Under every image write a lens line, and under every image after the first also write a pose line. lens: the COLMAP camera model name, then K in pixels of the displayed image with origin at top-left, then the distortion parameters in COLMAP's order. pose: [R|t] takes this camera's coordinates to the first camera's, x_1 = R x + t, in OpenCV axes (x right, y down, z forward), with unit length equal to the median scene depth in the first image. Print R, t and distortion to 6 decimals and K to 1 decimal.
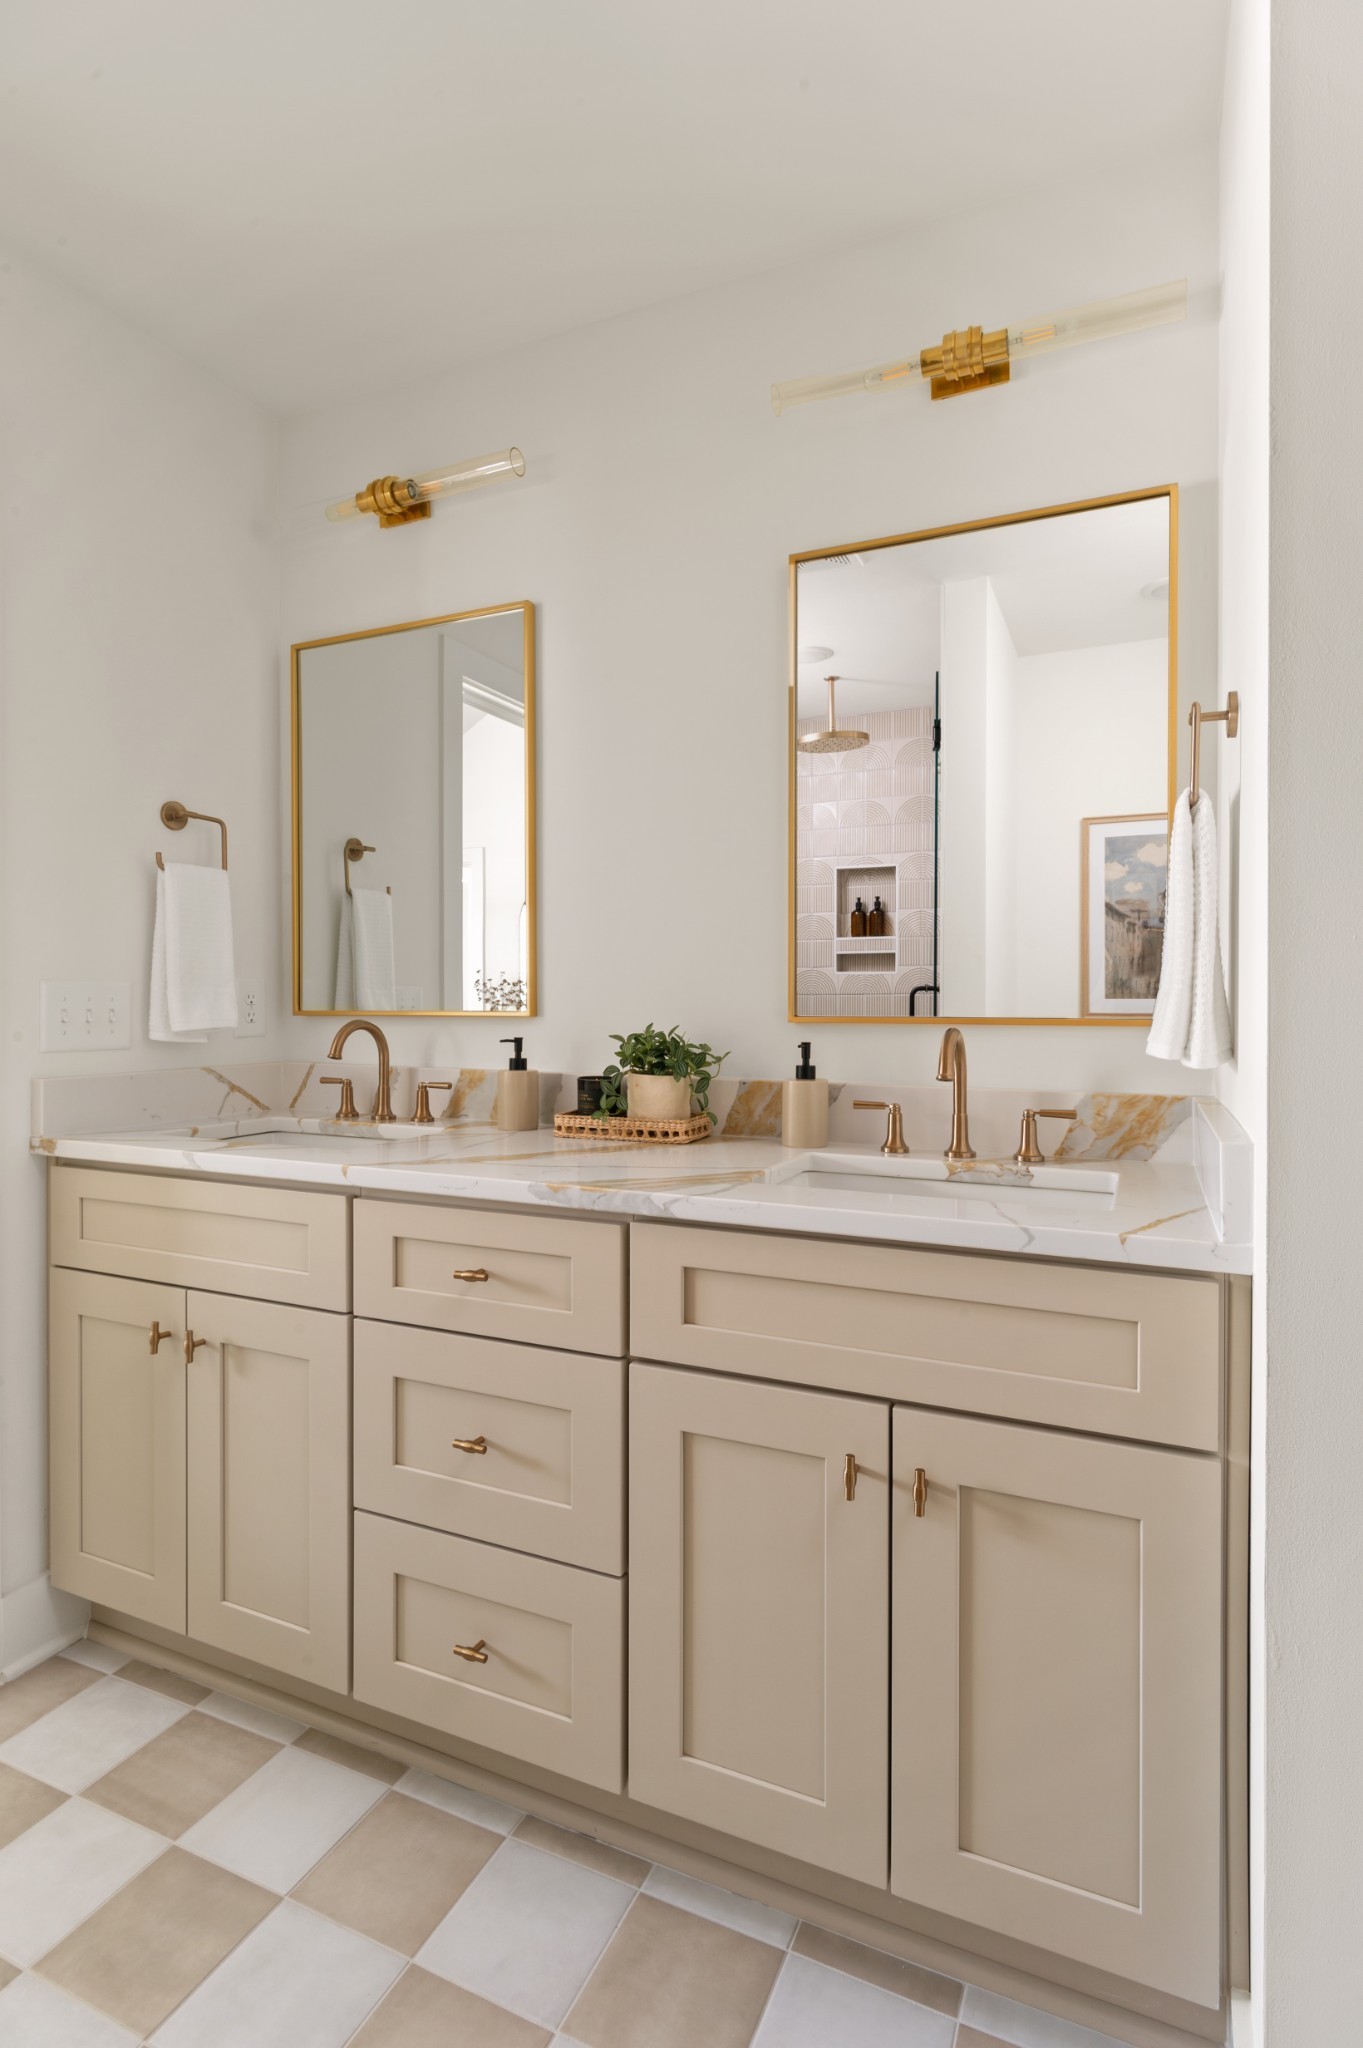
lens RADIAL K [[1042.0, 0, 681.5], [0, 1042.0, 1024.0], [0, 0, 1]] dist [0.004499, 0.000270]
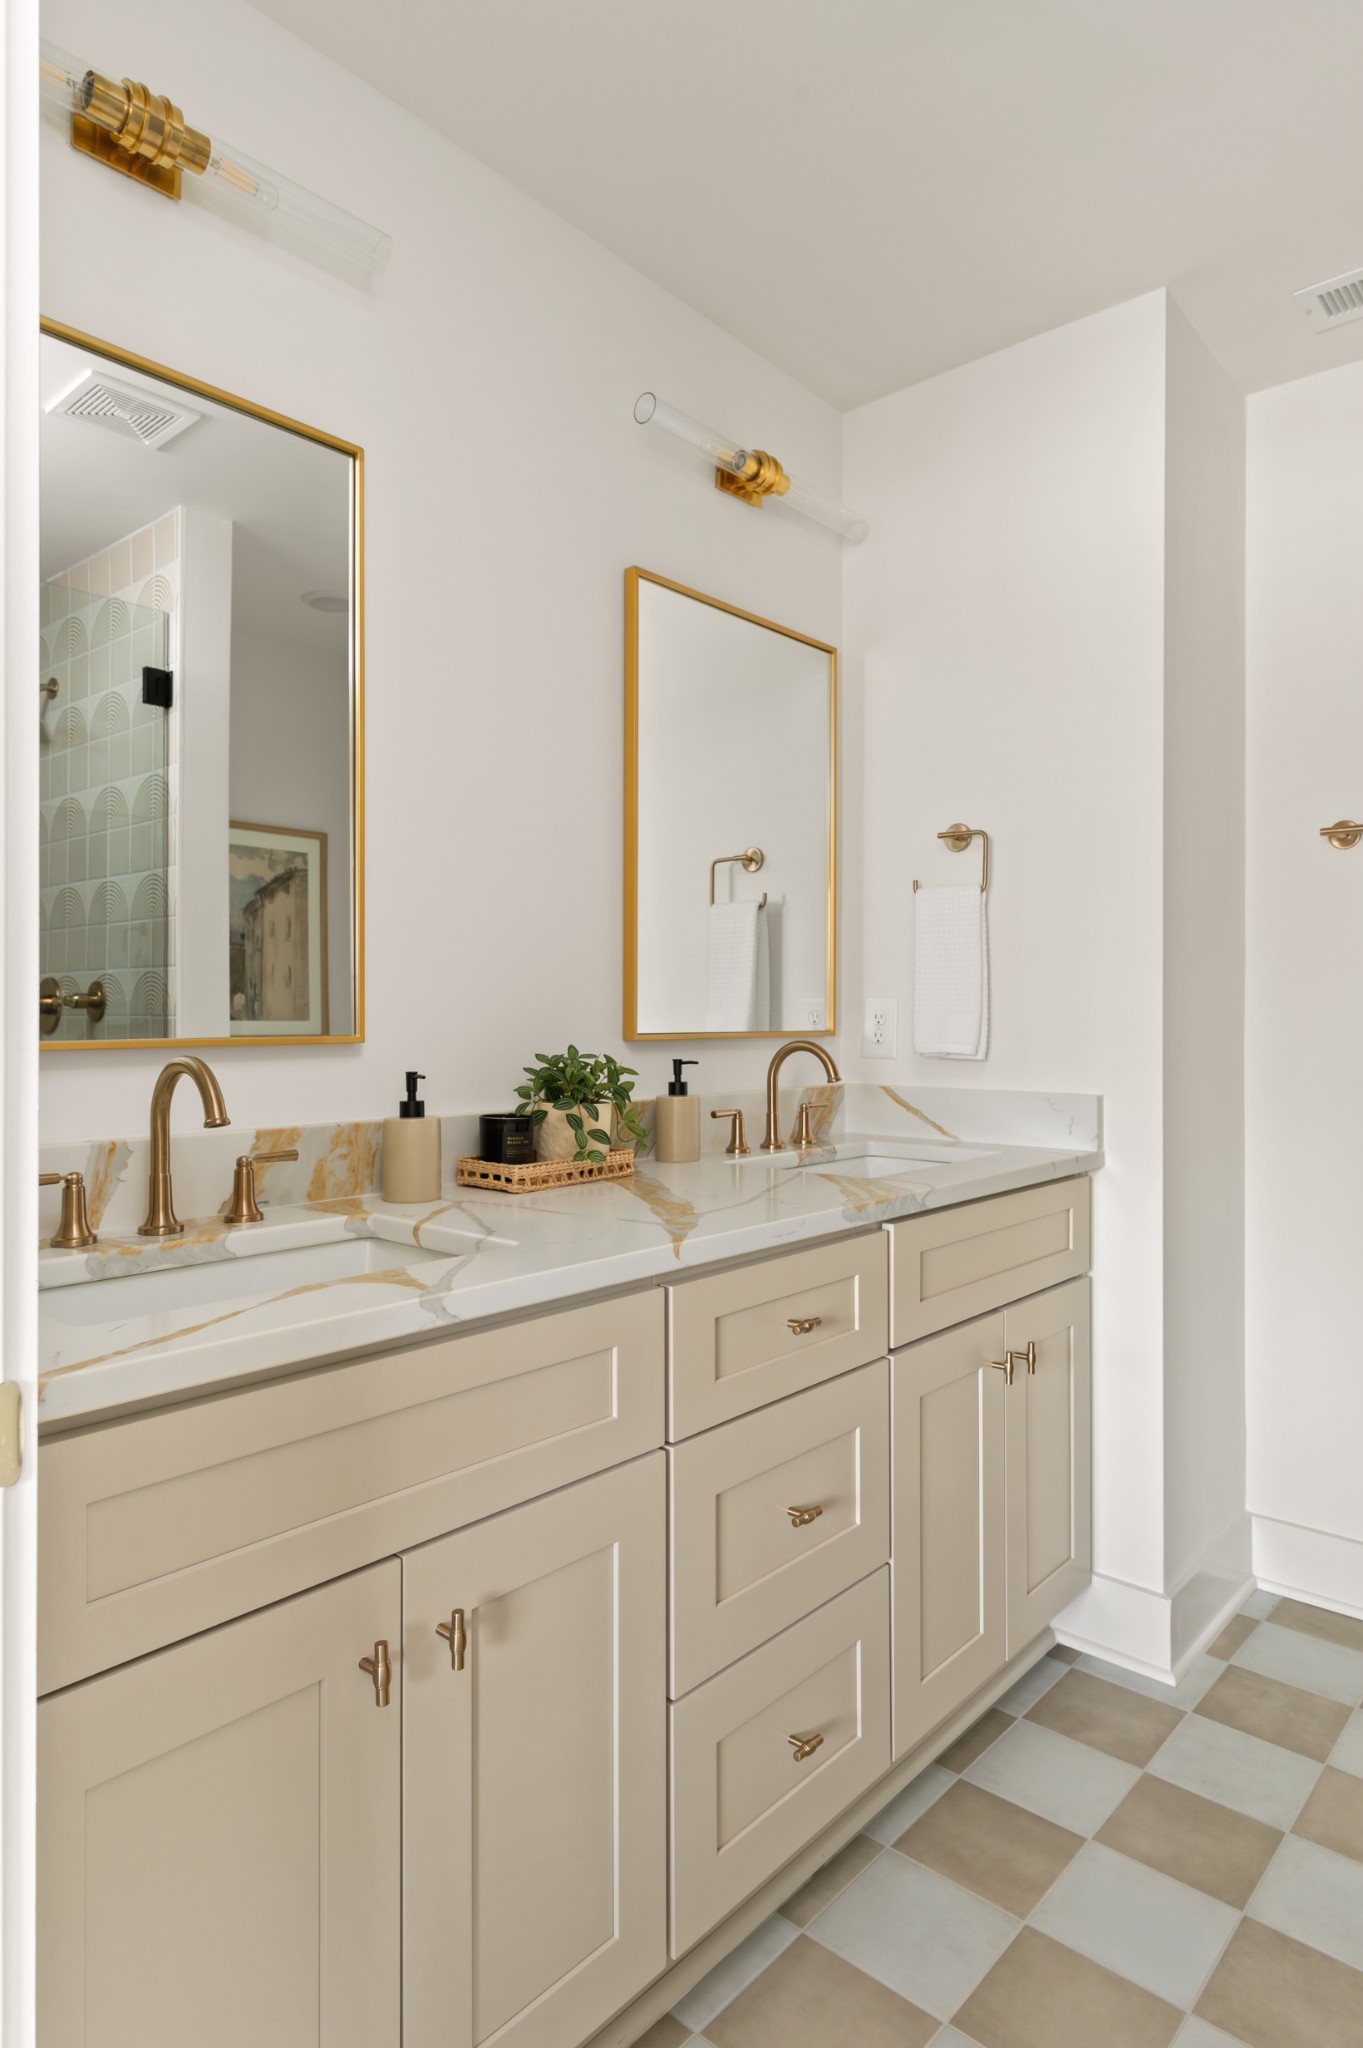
lens RADIAL K [[1177.3, 0, 681.5], [0, 1177.3, 1024.0], [0, 0, 1]] dist [-0.005261, -0.000494]
pose [[0.293699, -0.009052, 0.955855, -1.015719], [0.025537, 0.999673, 0.001620, -0.019757], [-0.955557, 0.023934, 0.293834, 0.674815]]
